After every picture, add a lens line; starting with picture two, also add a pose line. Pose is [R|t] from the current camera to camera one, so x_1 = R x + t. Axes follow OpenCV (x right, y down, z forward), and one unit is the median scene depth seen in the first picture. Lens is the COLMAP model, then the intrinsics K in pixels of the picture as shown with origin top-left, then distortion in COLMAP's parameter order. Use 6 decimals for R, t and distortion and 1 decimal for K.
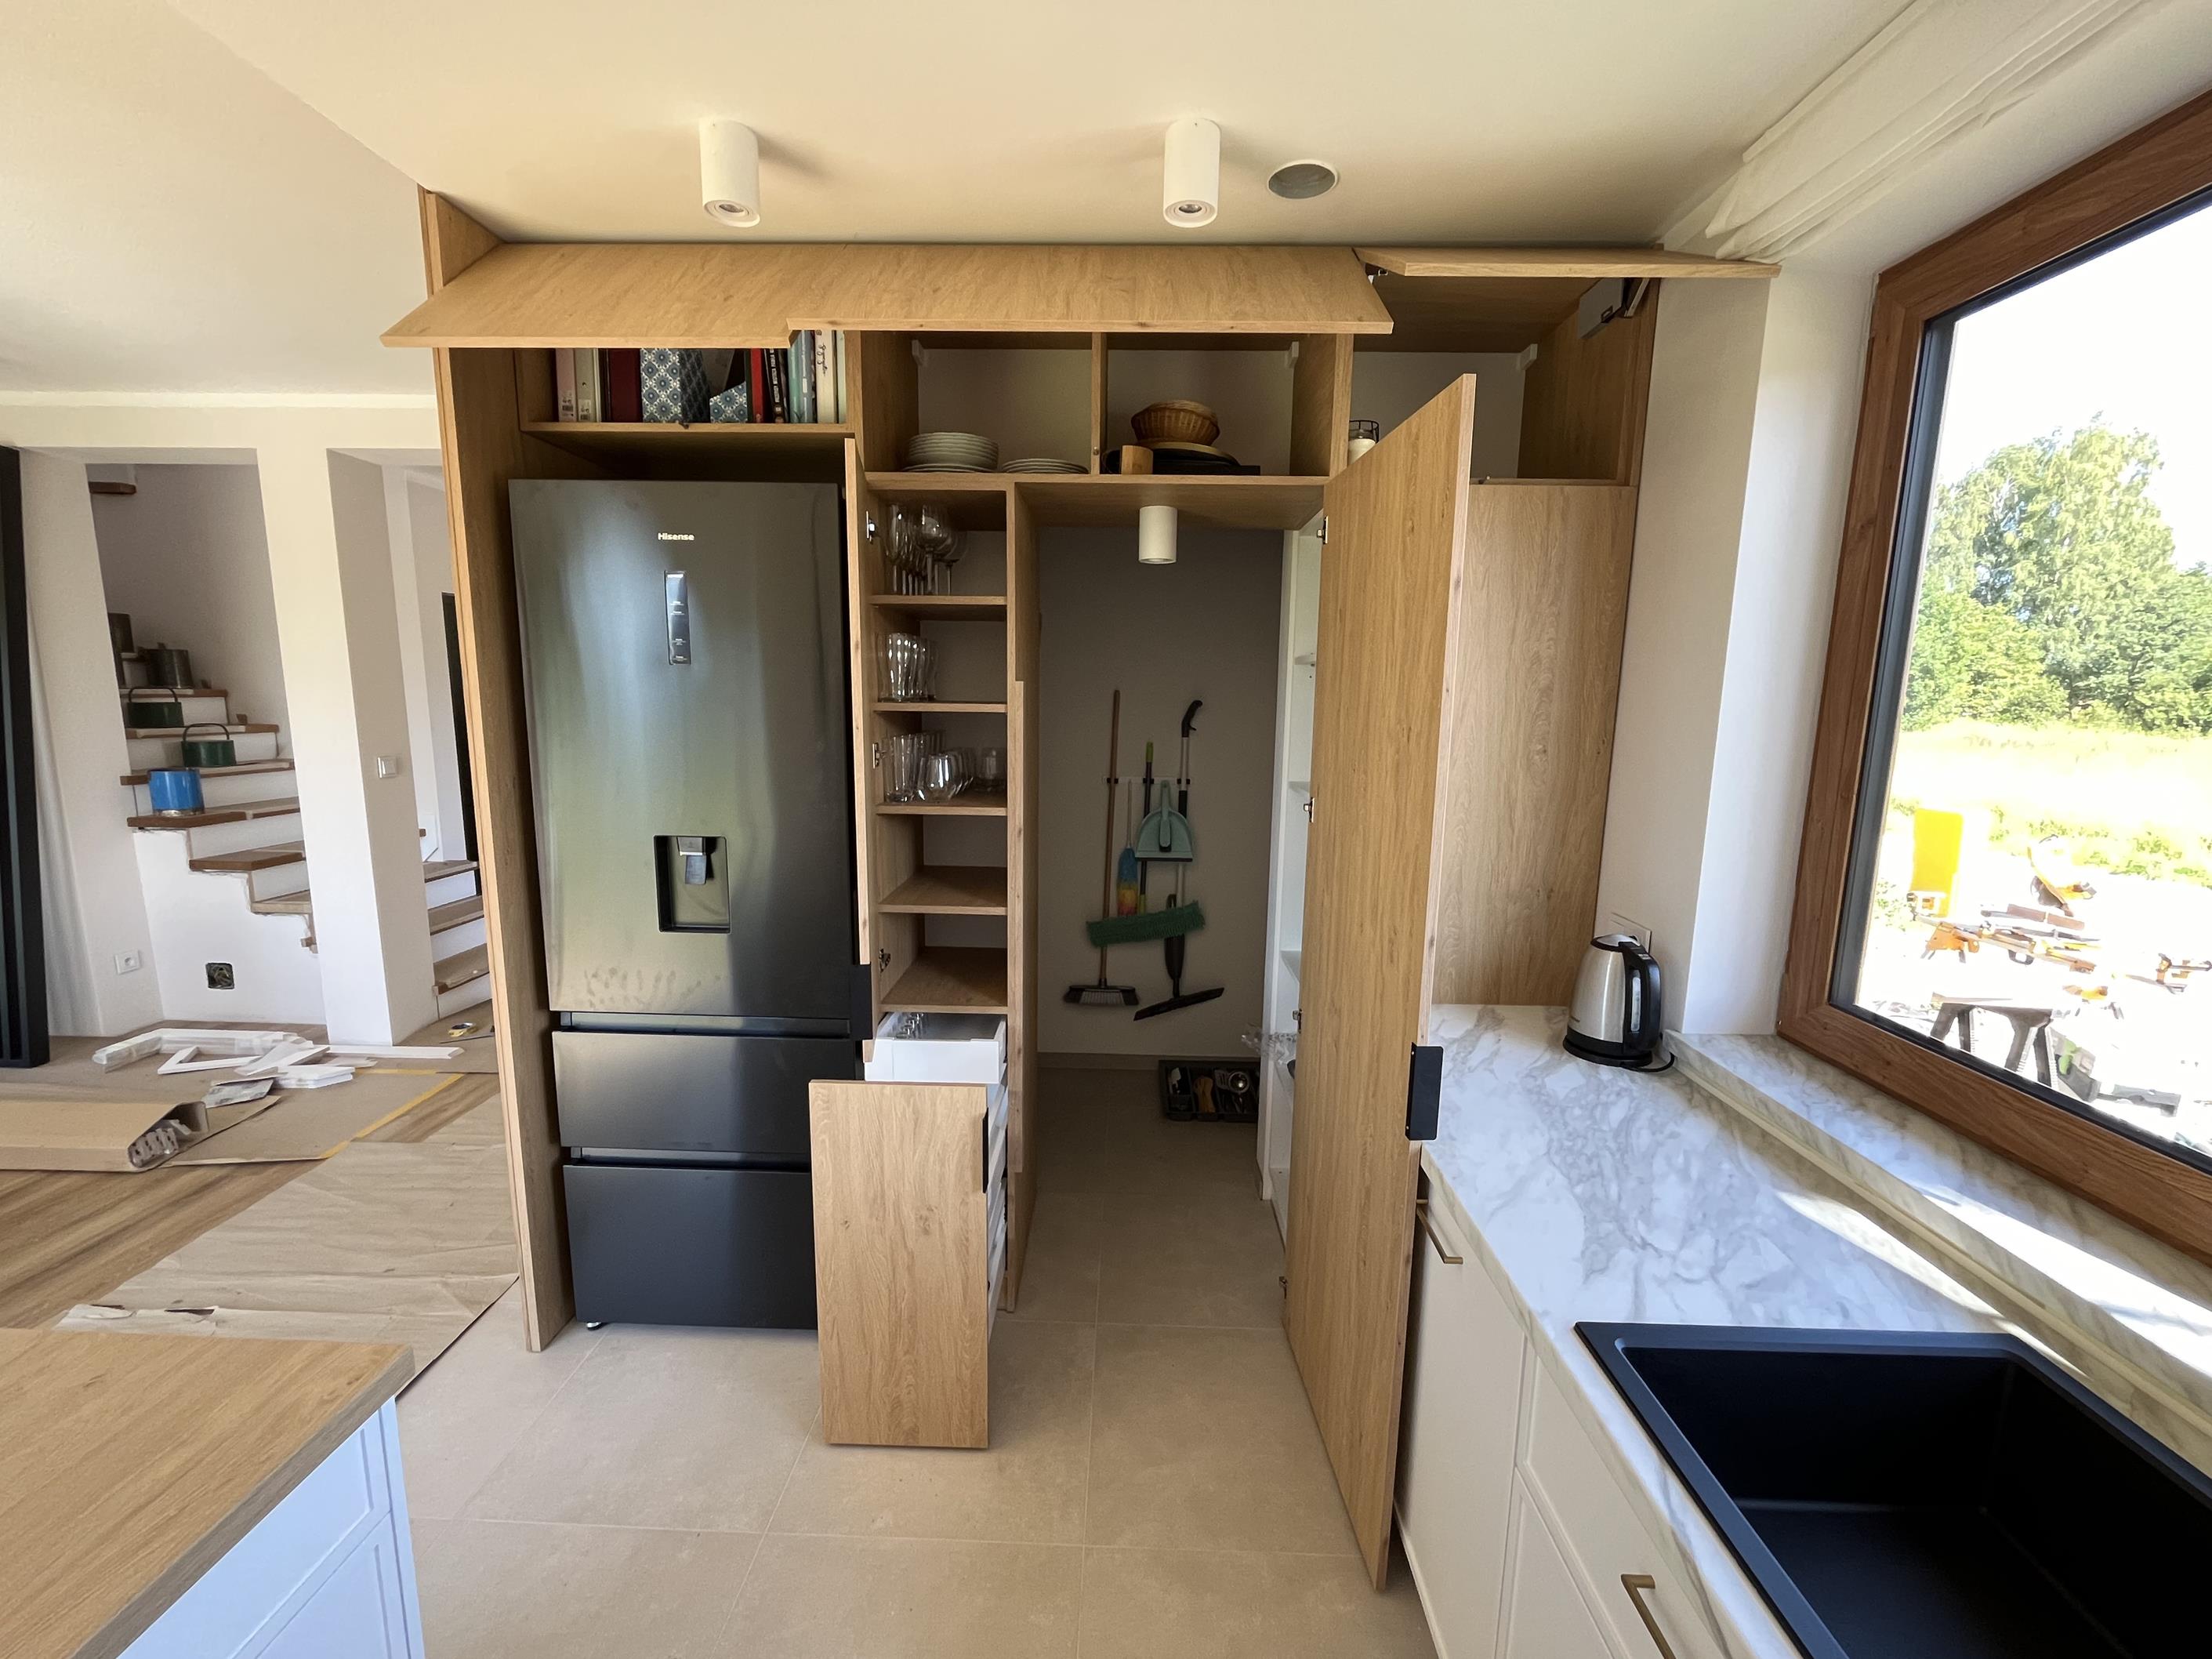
lens RADIAL K [[902.9, 0, 1107.7], [0, 902.9, 836.5], [0, 0, 1]] dist [-0.003319, -0.000157]
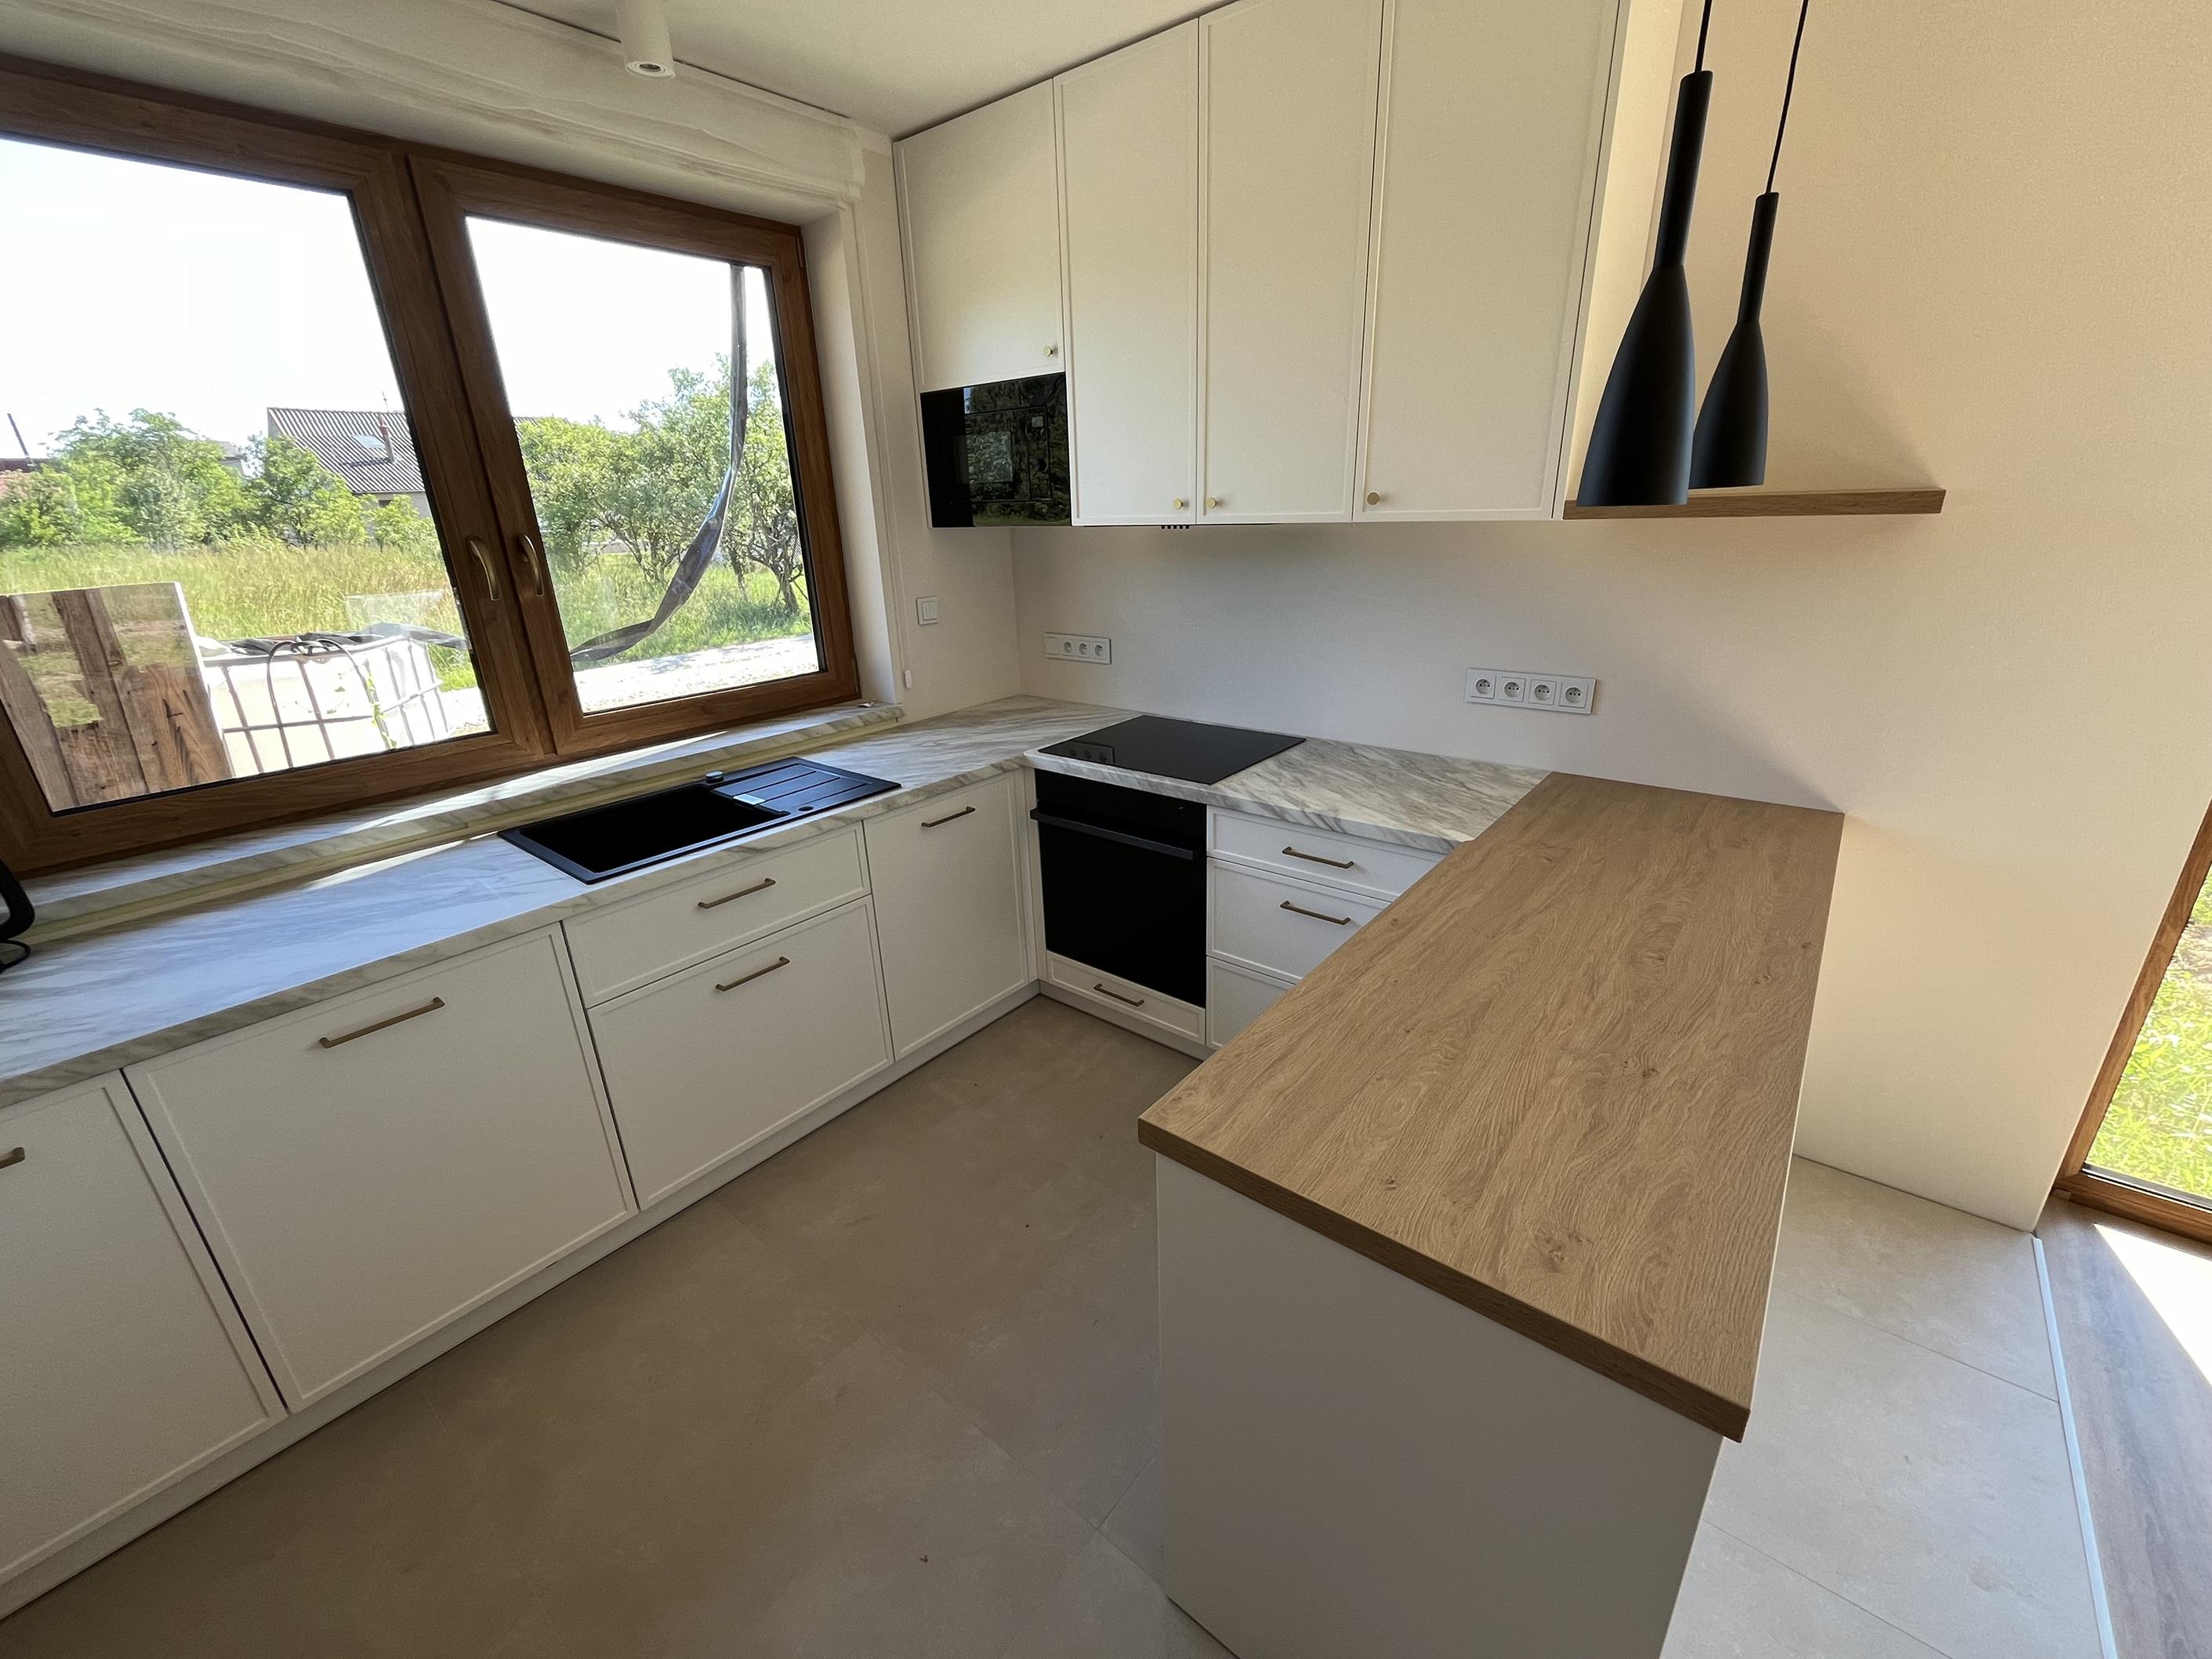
lens RADIAL K [[902.9, 0, 1107.9], [0, 902.9, 834.7], [0, 0, 1]] dist [-0.003319, -0.000157]
pose [[-0.788823, -0.204207, 0.579705, -0.735186], [0.115988, 0.876785, 0.466686, -0.134123], [-0.603577, 0.435371, -0.667943, 0.900477]]
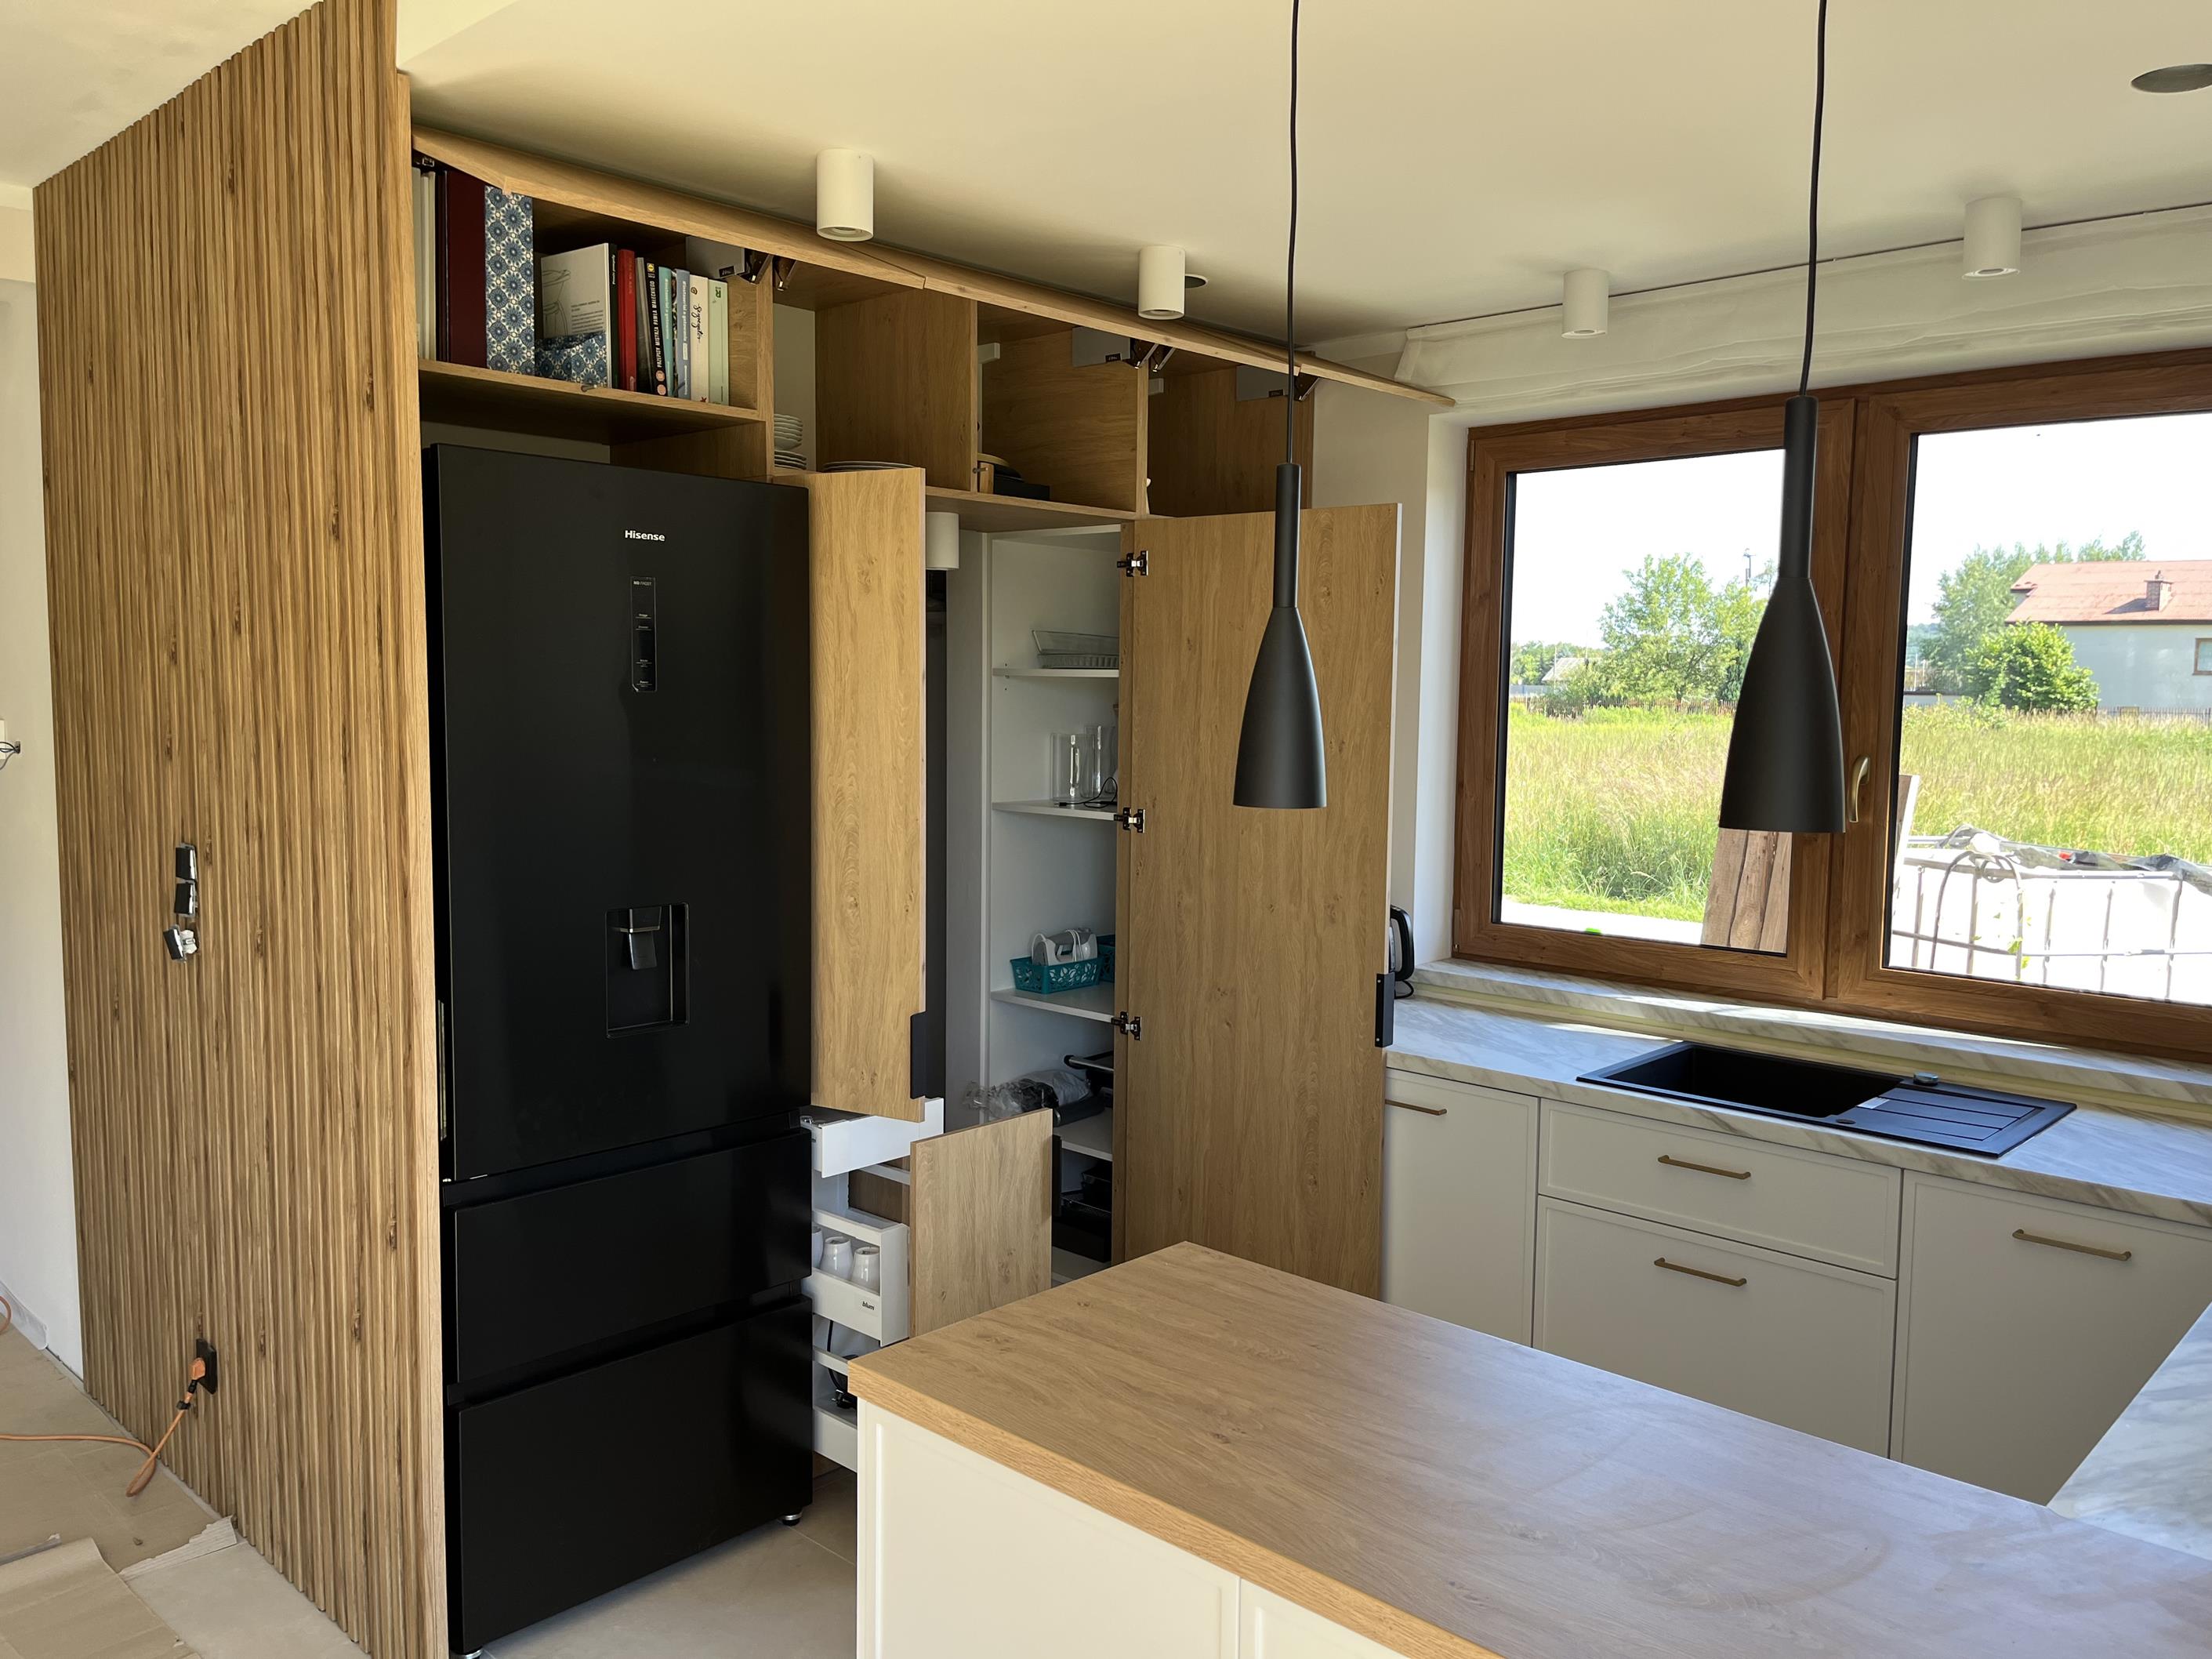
lens RADIAL K [[1678.0, 0, 1125.8], [0, 1678.0, 836.3], [0, 0, 1]] dist [0.071586, -0.099728]
pose [[0.661366, -0.074555, 0.746349, -1.467621], [0.115038, 0.993357, -0.002710, -0.010097], [-0.741189, 0.087651, 0.665549, -0.338959]]
